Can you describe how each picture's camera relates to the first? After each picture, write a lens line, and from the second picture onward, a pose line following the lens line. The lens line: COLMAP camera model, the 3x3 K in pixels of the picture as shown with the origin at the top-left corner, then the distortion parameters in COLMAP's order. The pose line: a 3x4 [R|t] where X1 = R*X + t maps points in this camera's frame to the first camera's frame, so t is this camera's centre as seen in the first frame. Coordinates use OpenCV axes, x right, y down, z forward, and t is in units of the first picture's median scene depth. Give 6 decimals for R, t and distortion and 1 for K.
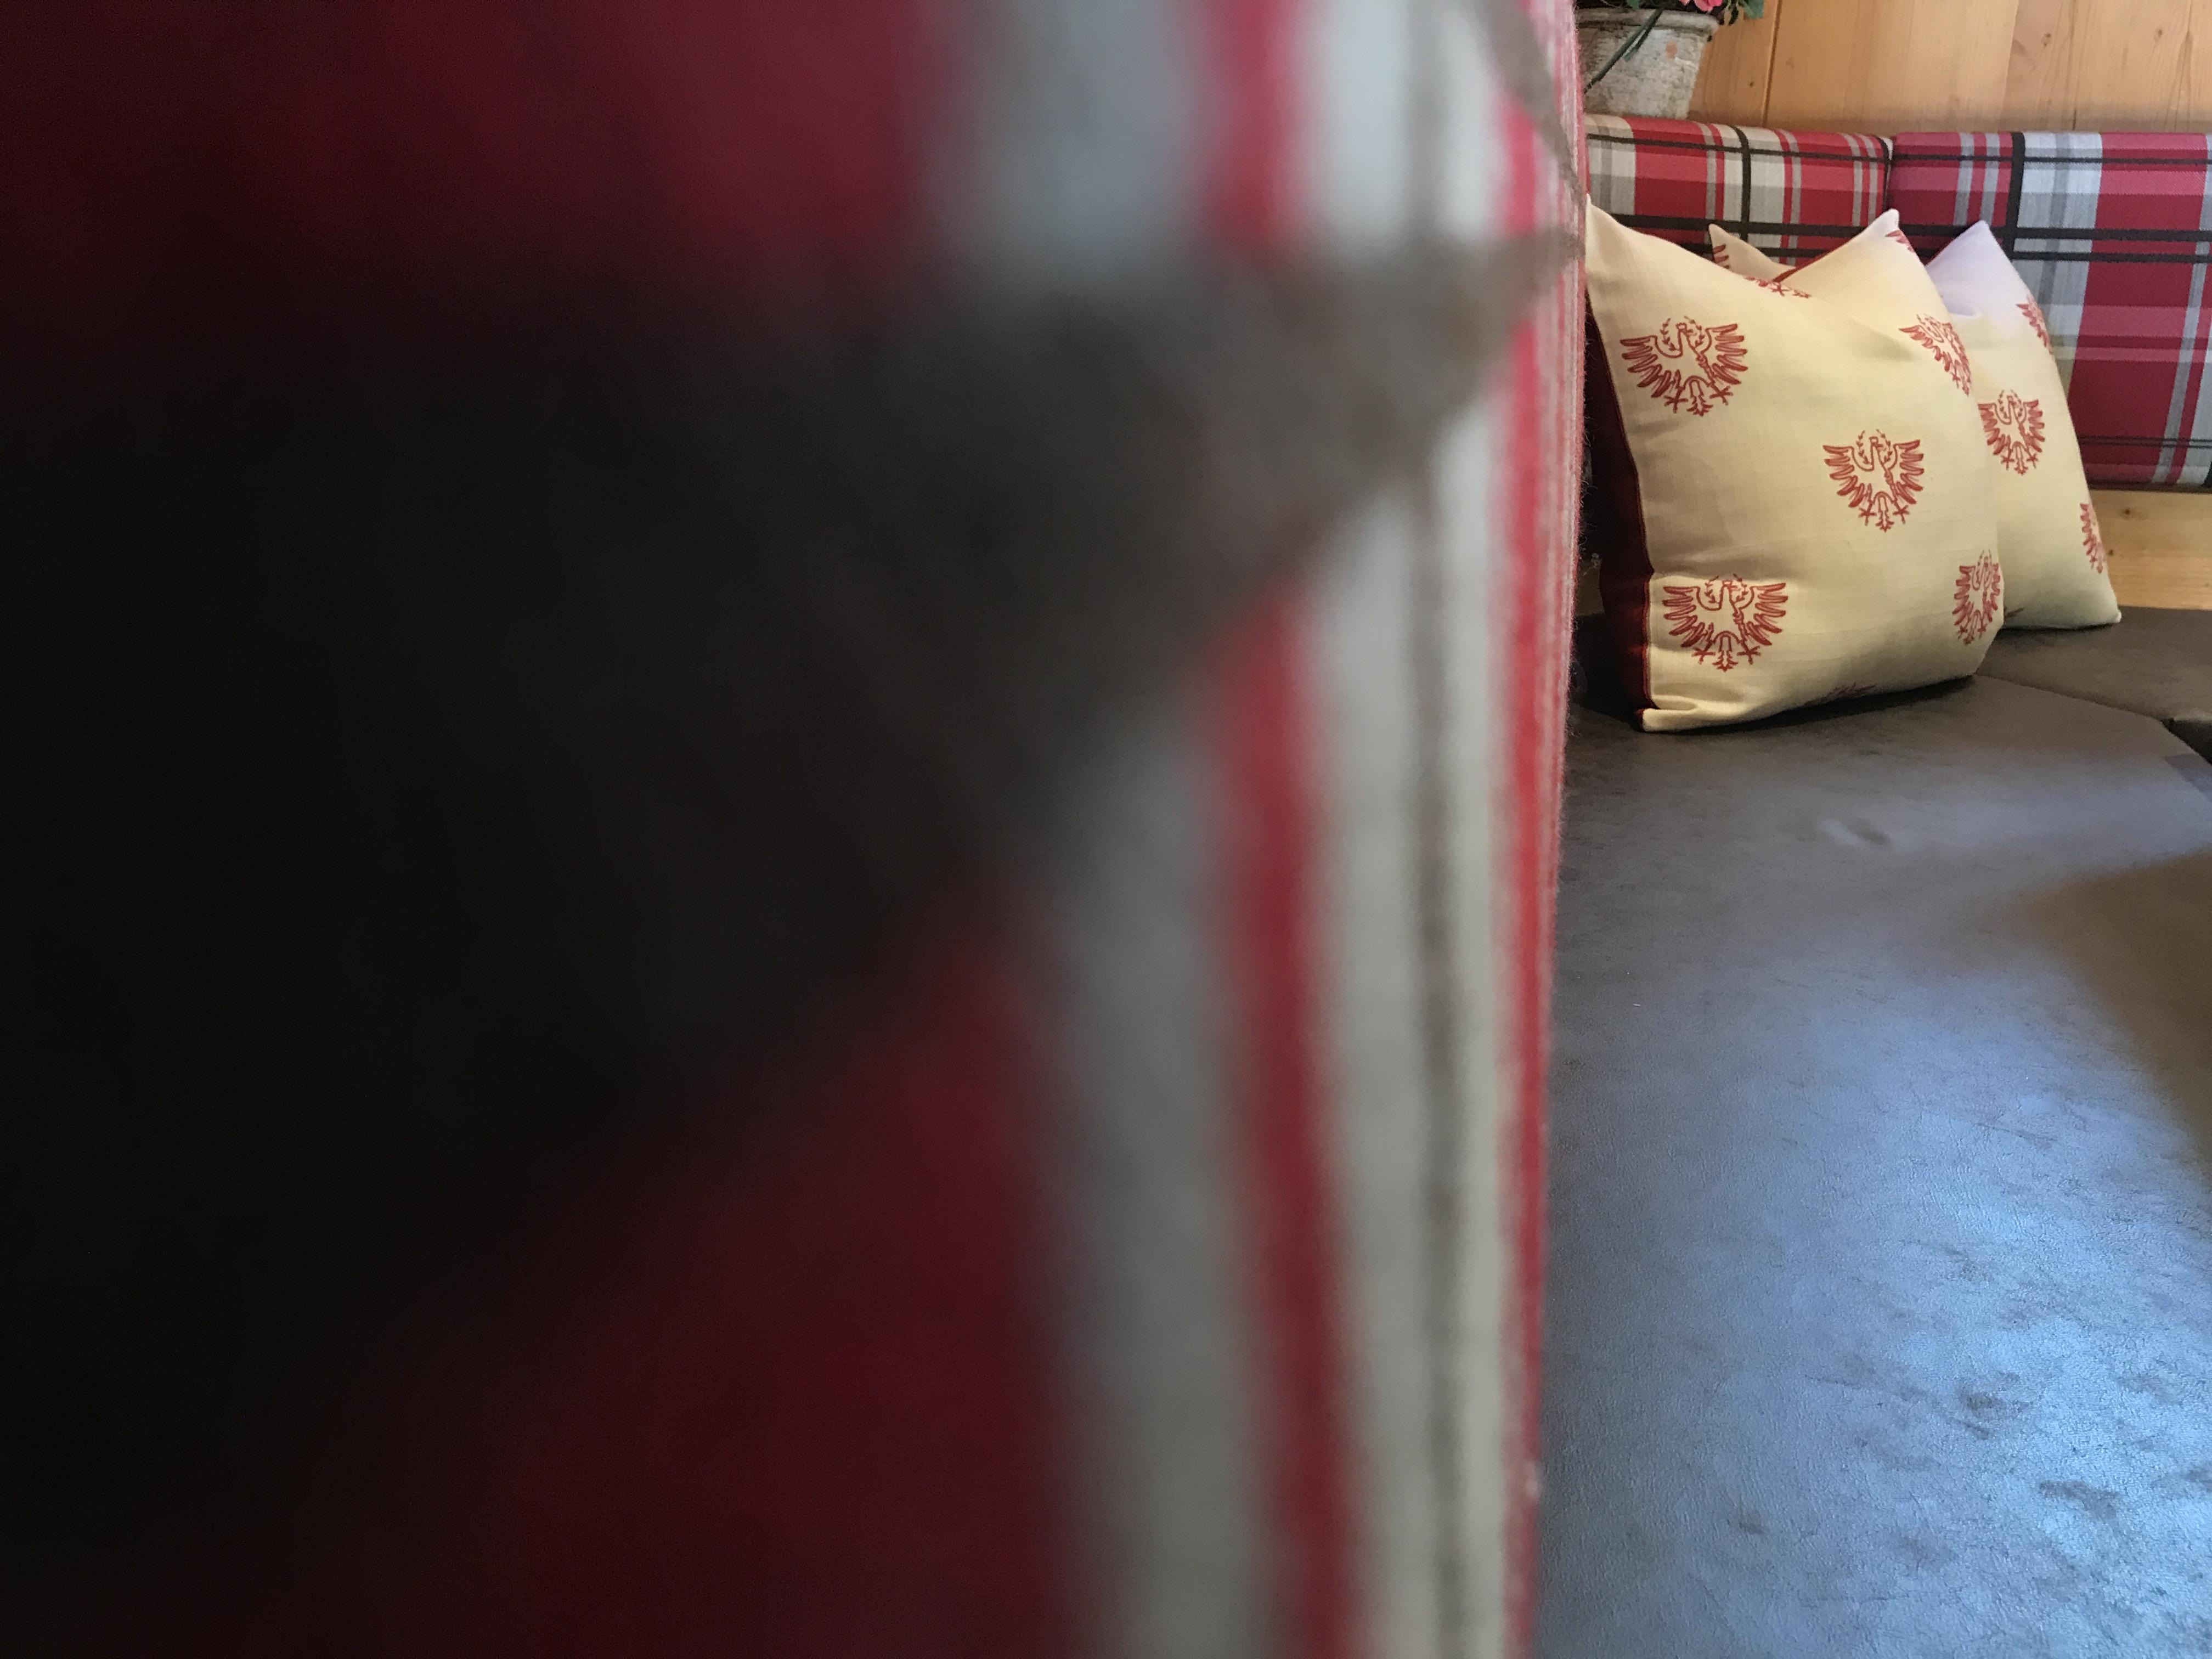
lens RADIAL K [[1787.2, 0, 1106.0], [0, 1787.2, 829.5], [0, 0, 1]] dist [0.040478, -0.056835]
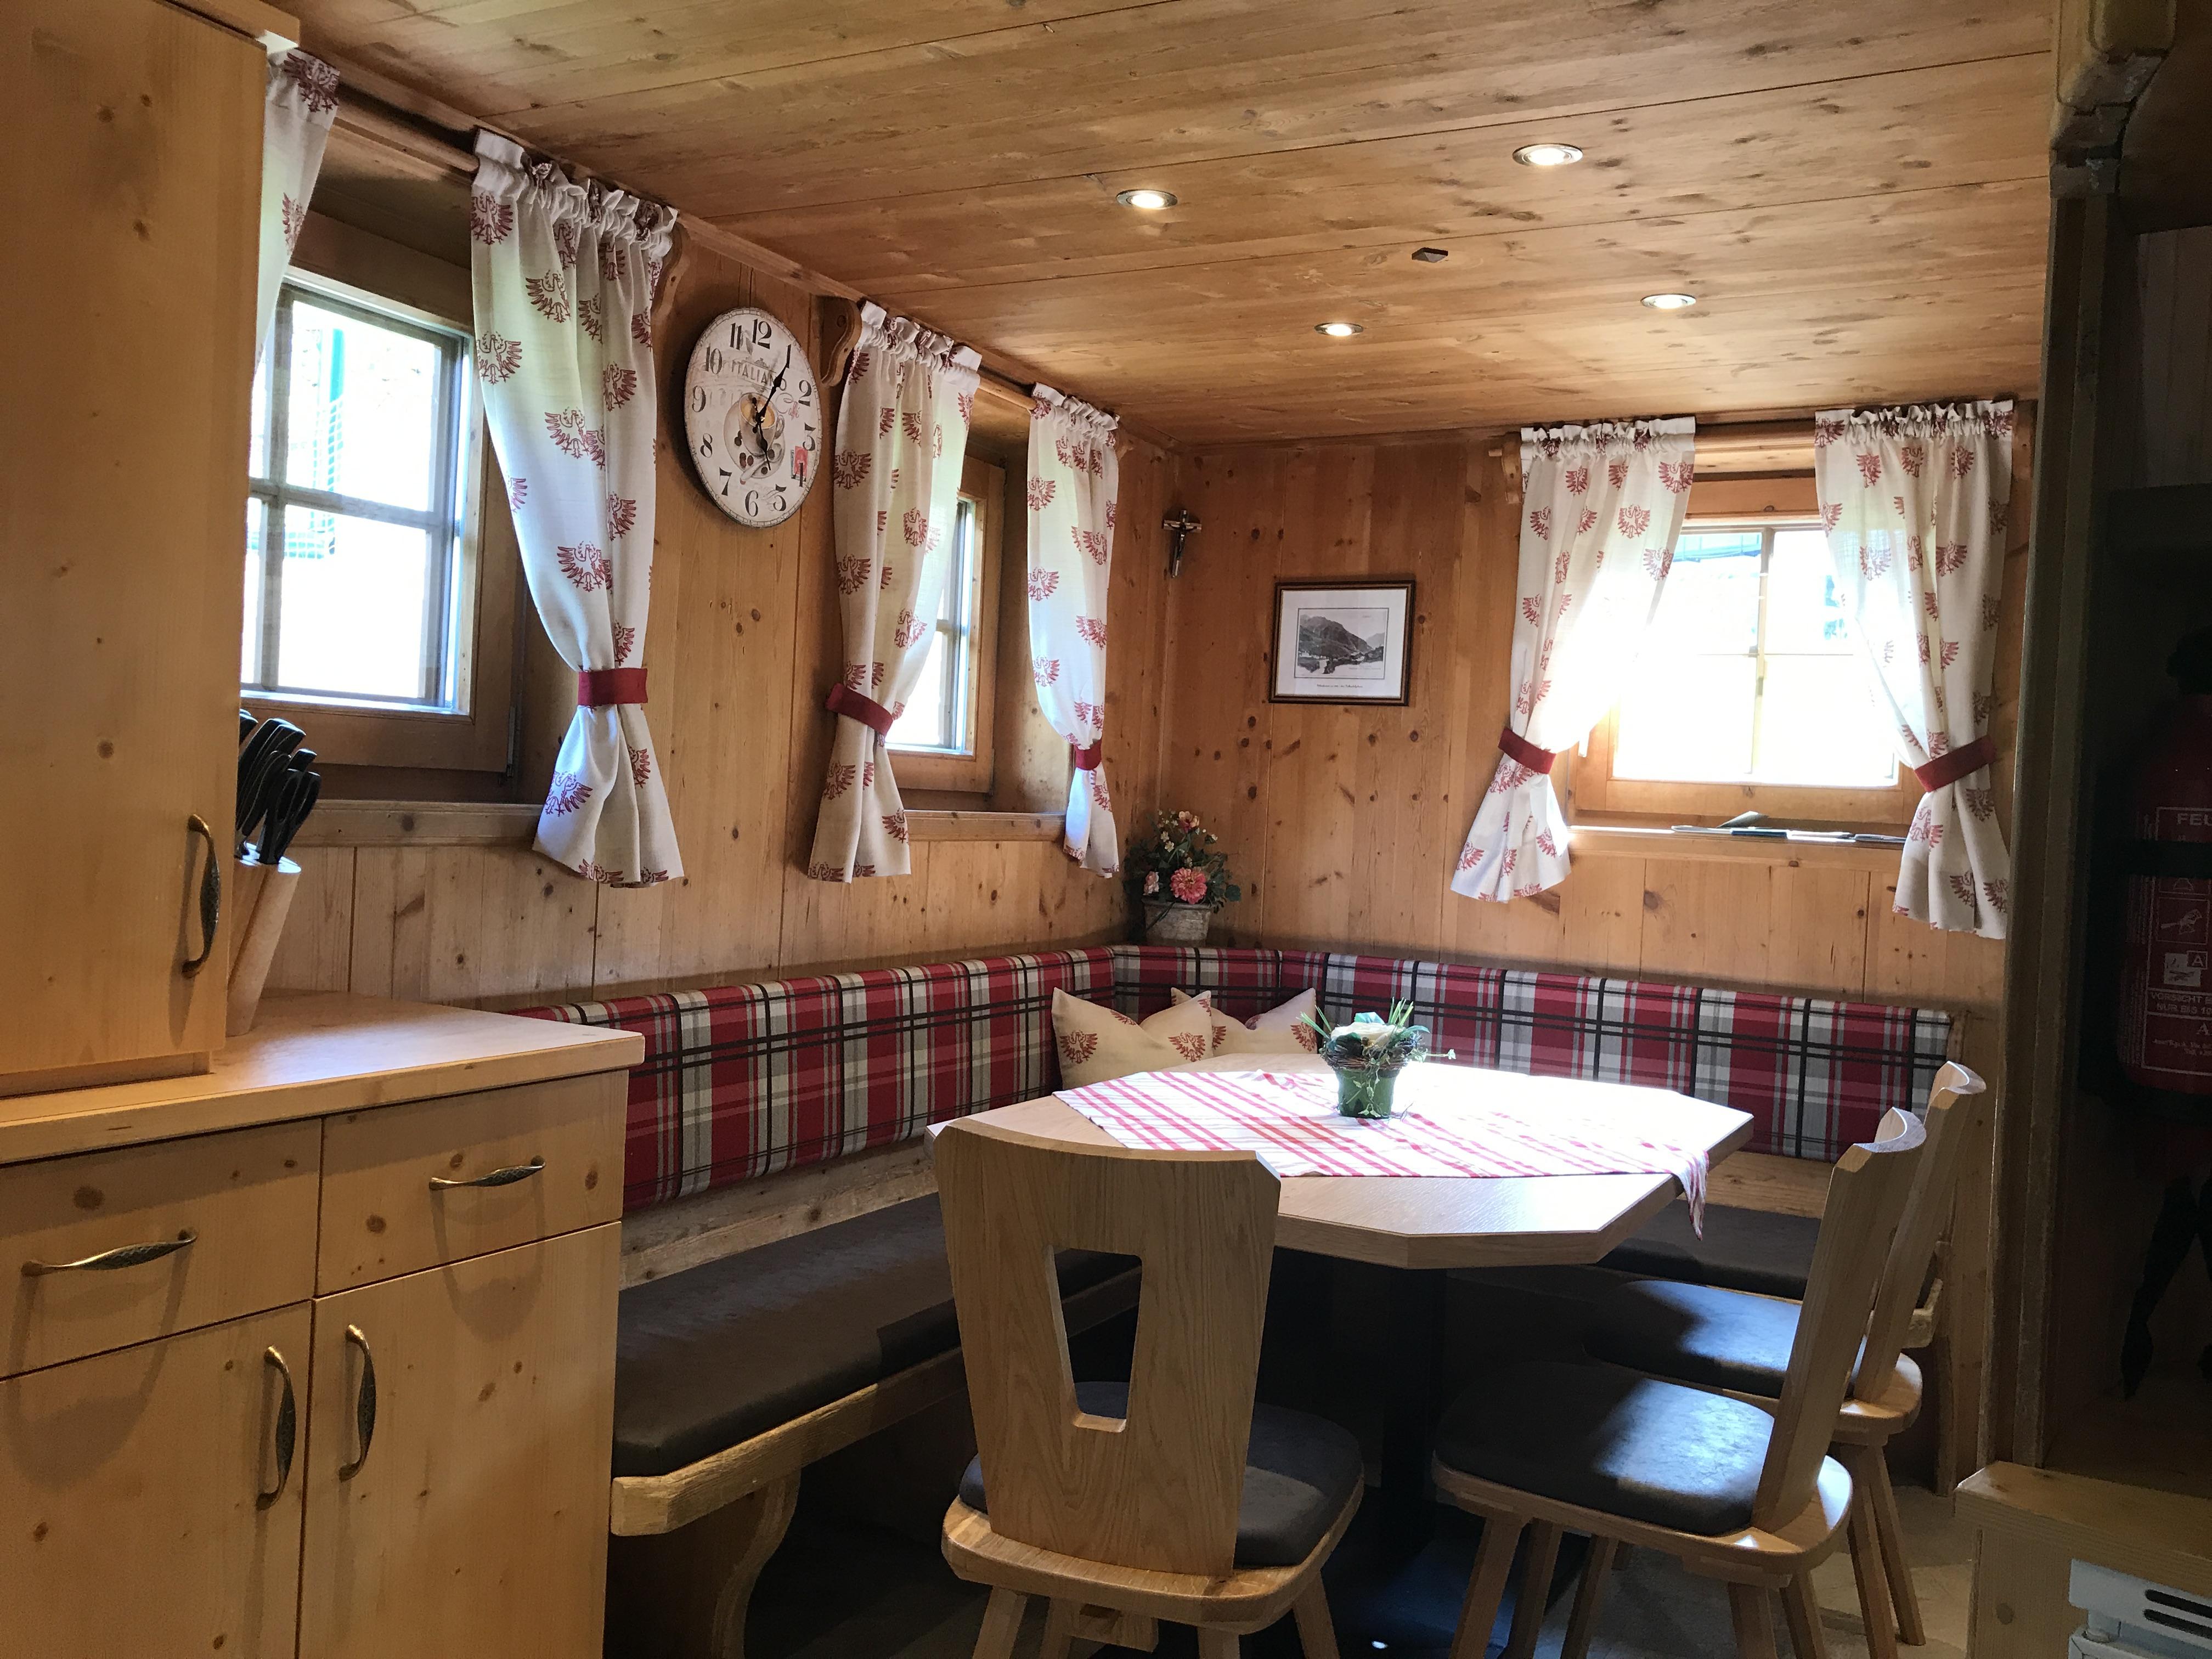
lens RADIAL K [[1791.2, 0, 1131.1], [0, 1791.2, 837.8], [0, 0, 1]] dist [0.103405, -0.256179]
pose [[0.971707, 0.040243, -0.232738, 1.070512], [-0.106931, 0.953565, -0.281567, 0.235238], [0.210599, 0.298488, 0.930888, -1.819050]]
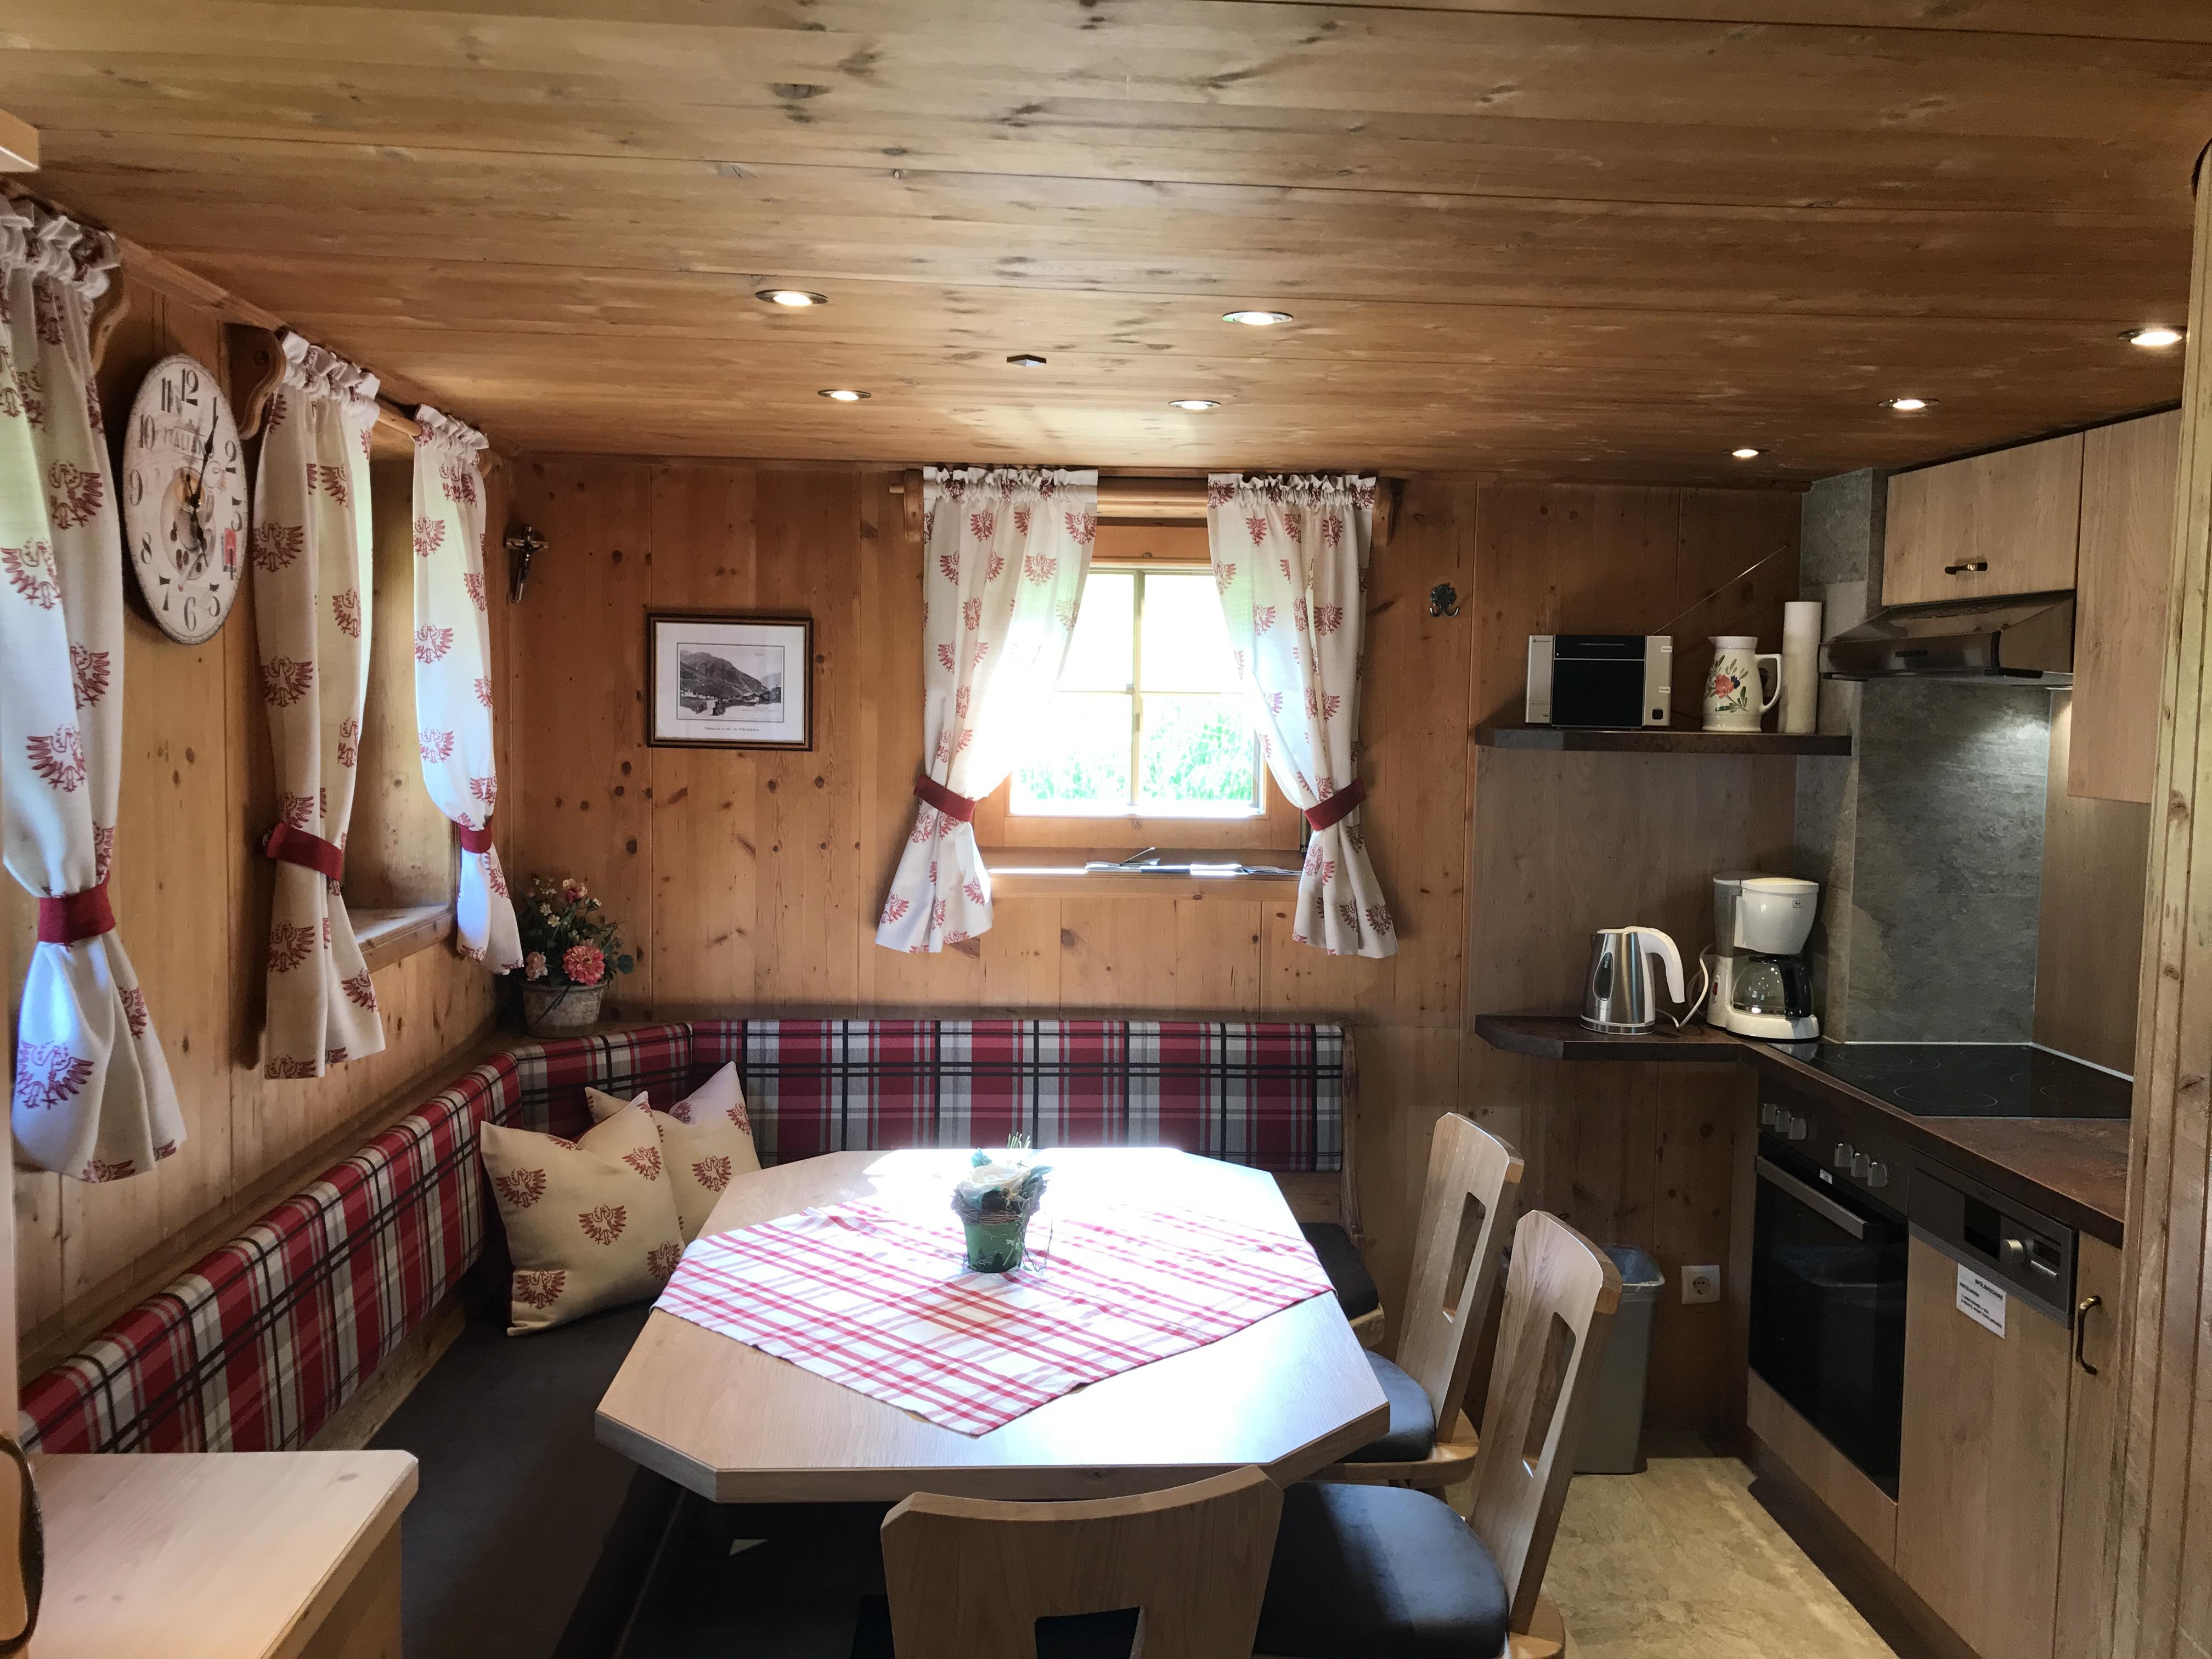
lens RADIAL K [[1796.9, 0, 1117.5], [0, 1796.9, 824.8], [0, 0, 1]] dist [0.088330, -0.111536]
pose [[0.950355, -0.019466, 0.310559, 0.331448], [0.091250, 0.971598, -0.218338, -0.116631], [-0.297488, 0.235837, 0.925139, -1.734874]]
